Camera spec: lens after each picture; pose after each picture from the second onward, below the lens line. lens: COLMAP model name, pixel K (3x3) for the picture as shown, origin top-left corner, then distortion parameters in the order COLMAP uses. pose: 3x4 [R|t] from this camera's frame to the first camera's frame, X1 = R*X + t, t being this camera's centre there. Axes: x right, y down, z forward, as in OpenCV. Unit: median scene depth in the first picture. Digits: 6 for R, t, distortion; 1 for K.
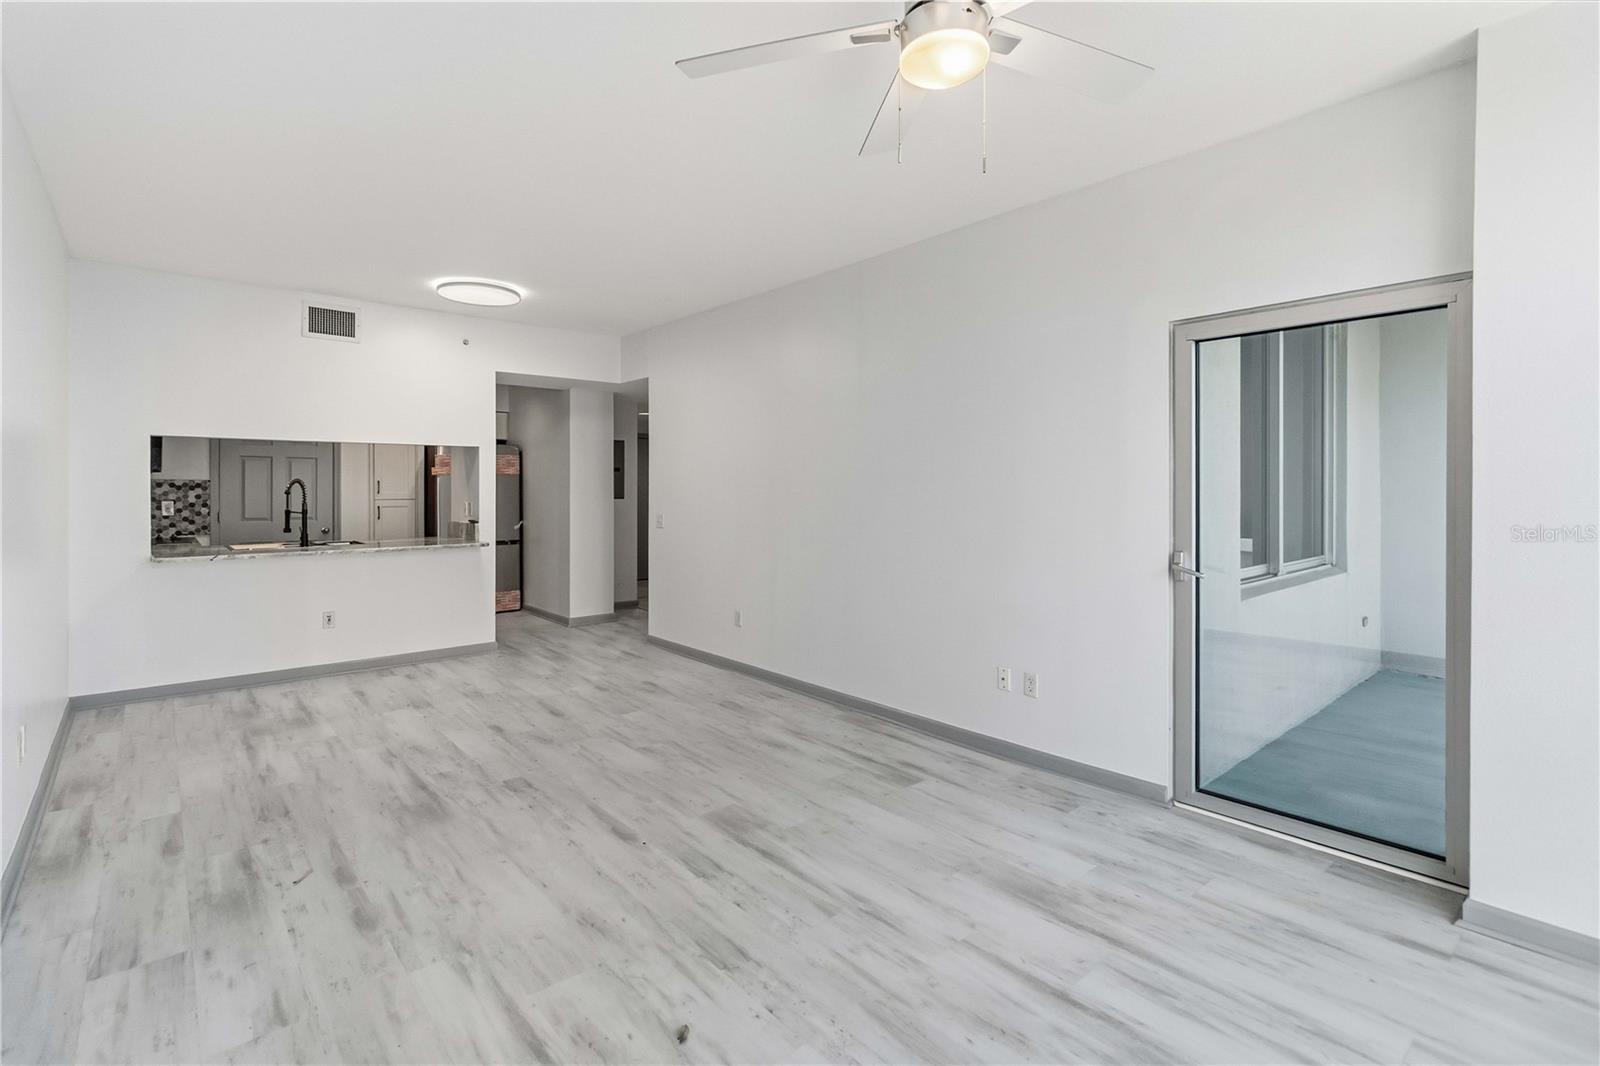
lens RADIAL K [[738.0, 0, 791.6], [0, 738.0, 485.7], [0, 0, 1]] dist [-0.000230, 0.000177]
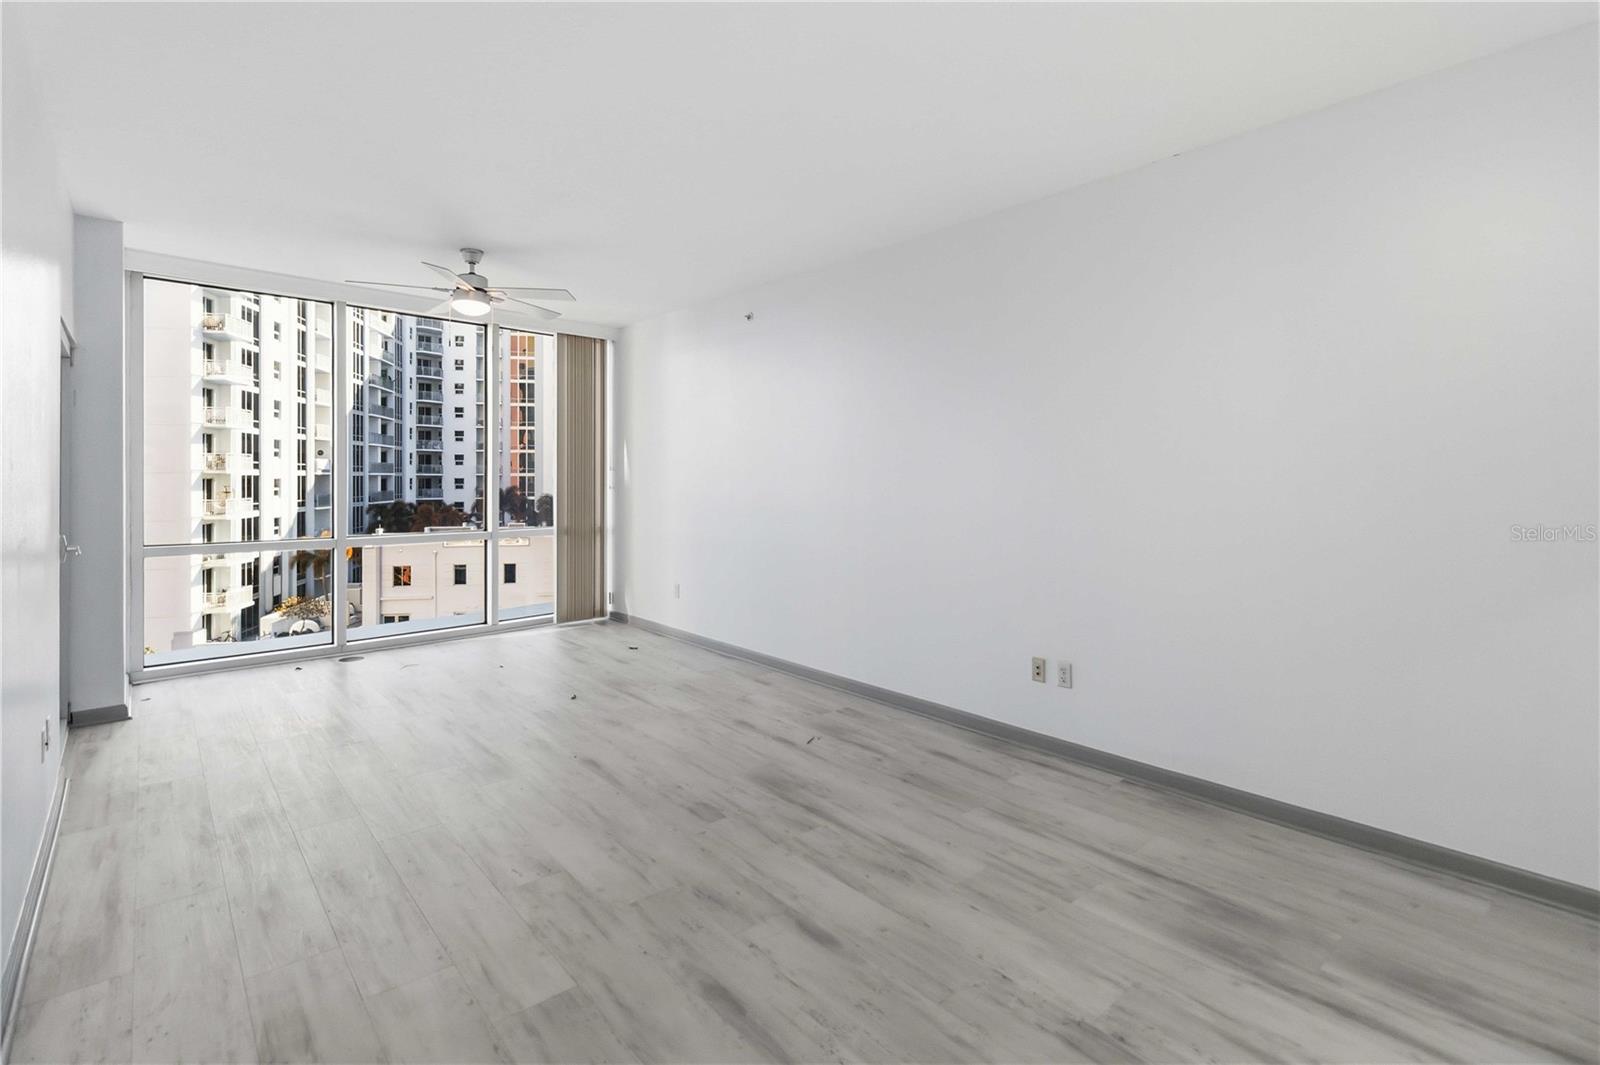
lens RADIAL K [[760.7, 0, 803.1], [0, 760.7, 478.6], [0, 0, 1]] dist [-0.000476, -0.000478]
pose [[-0.999907, -0.003470, -0.013166, -0.577919], [-0.003457, 0.999993, -0.001053, 0.007059], [0.013170, -0.001008, -0.999913, 2.335278]]
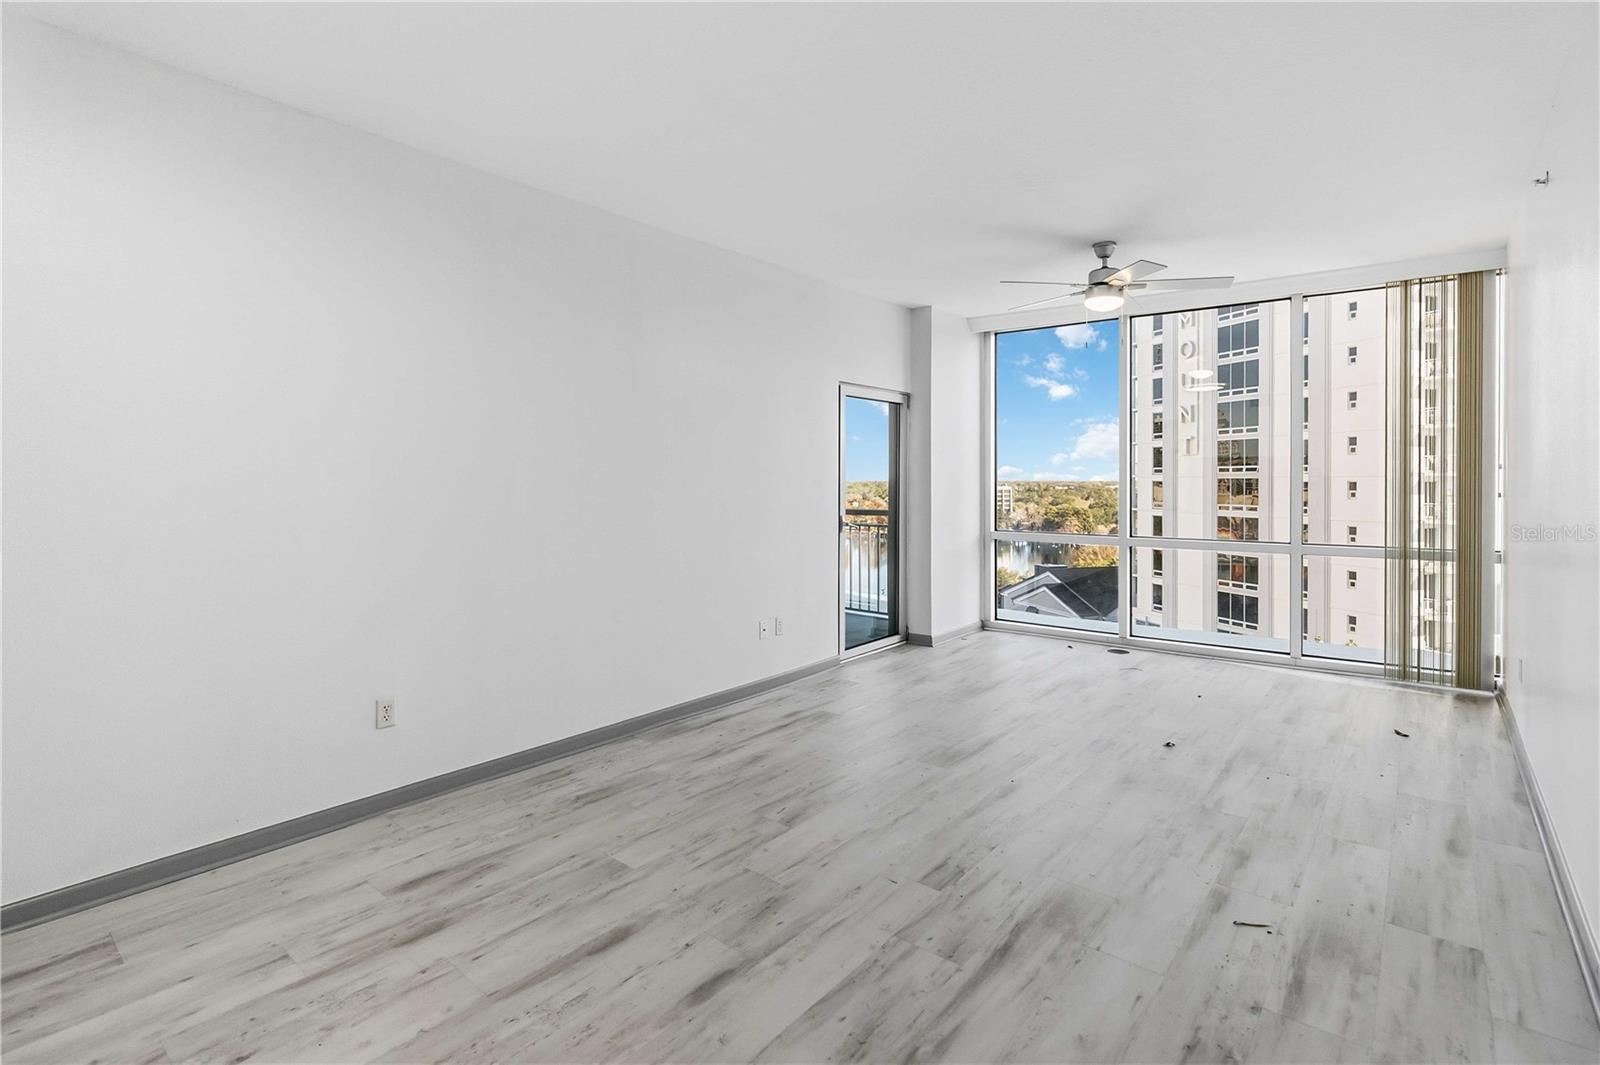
lens RADIAL K [[757.6, 0, 802.4], [0, 757.6, 482.9], [0, 0, 1]] dist [-0.000644, 0.000179]
pose [[-0.169460, -0.005817, 0.985520, -1.342366], [-0.003623, 0.999980, 0.005279, 0.005256], [-0.985530, -0.002676, -0.169478, 1.552039]]
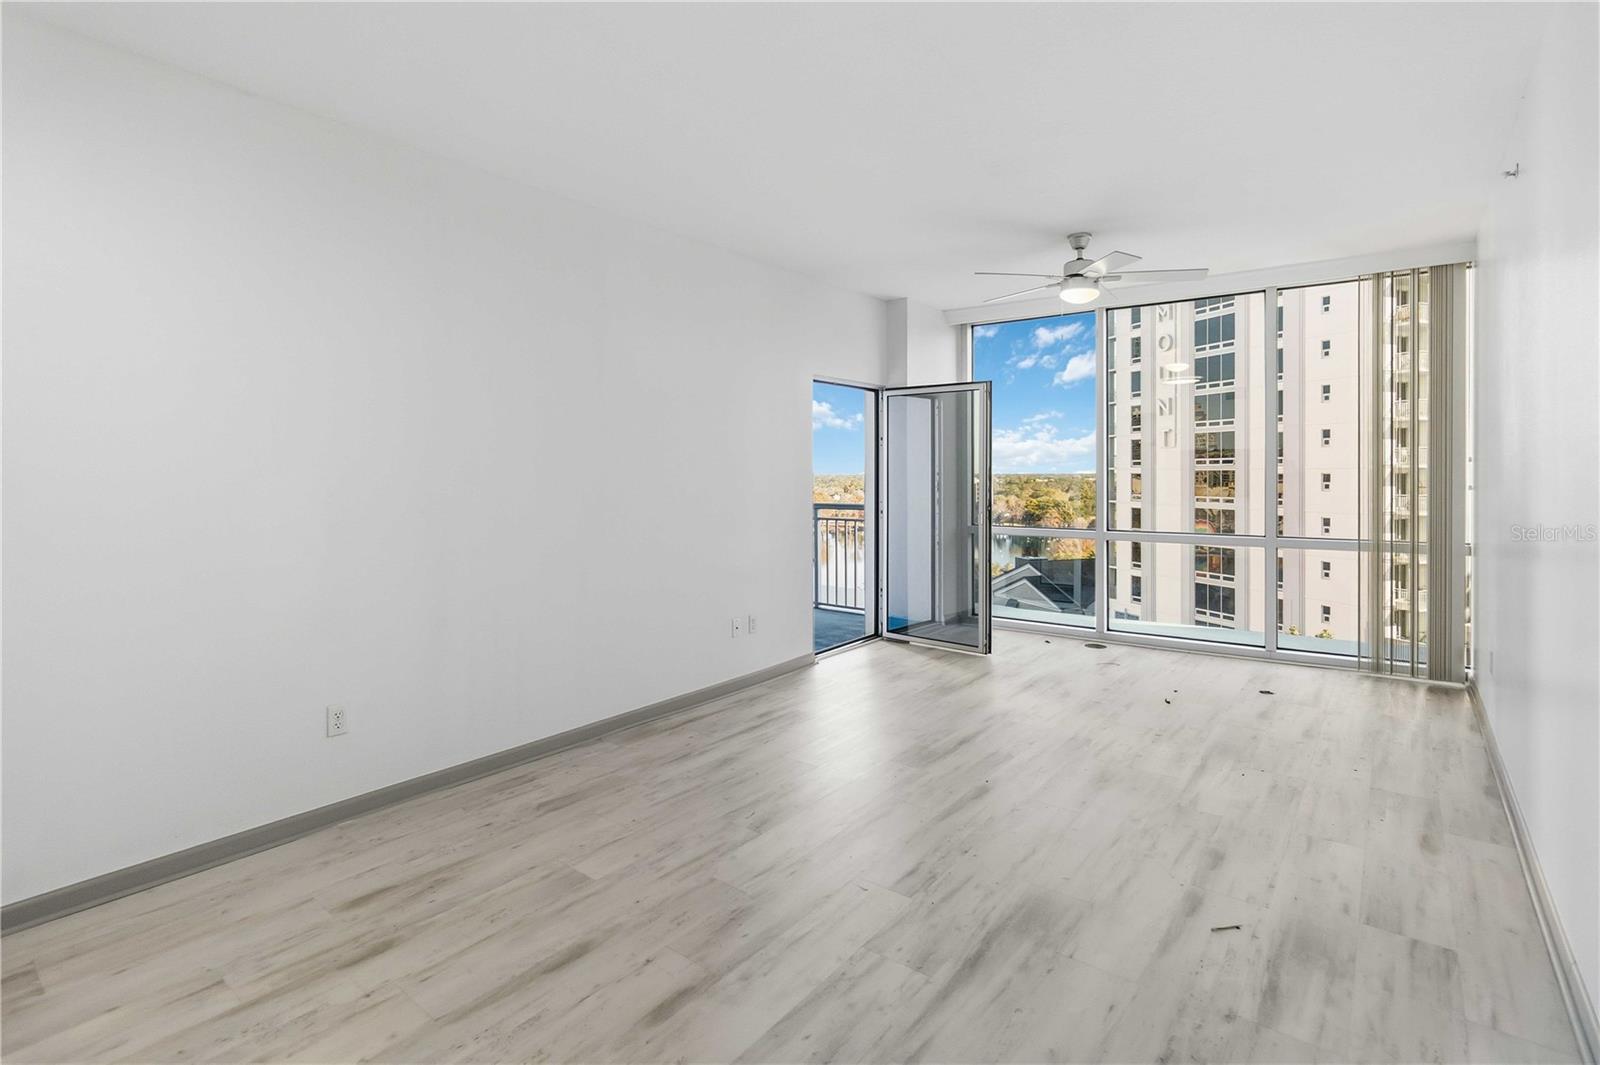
lens RADIAL K [[760.7, 0, 803.1], [0, 760.7, 478.6], [0, 0, 1]] dist [-0.000476, -0.000478]
pose [[-0.194585, -0.007706, 0.980855, -1.320499], [0.000185, 0.999969, 0.007893, 0.002190], [-0.980886, 0.001718, -0.194577, 1.529604]]
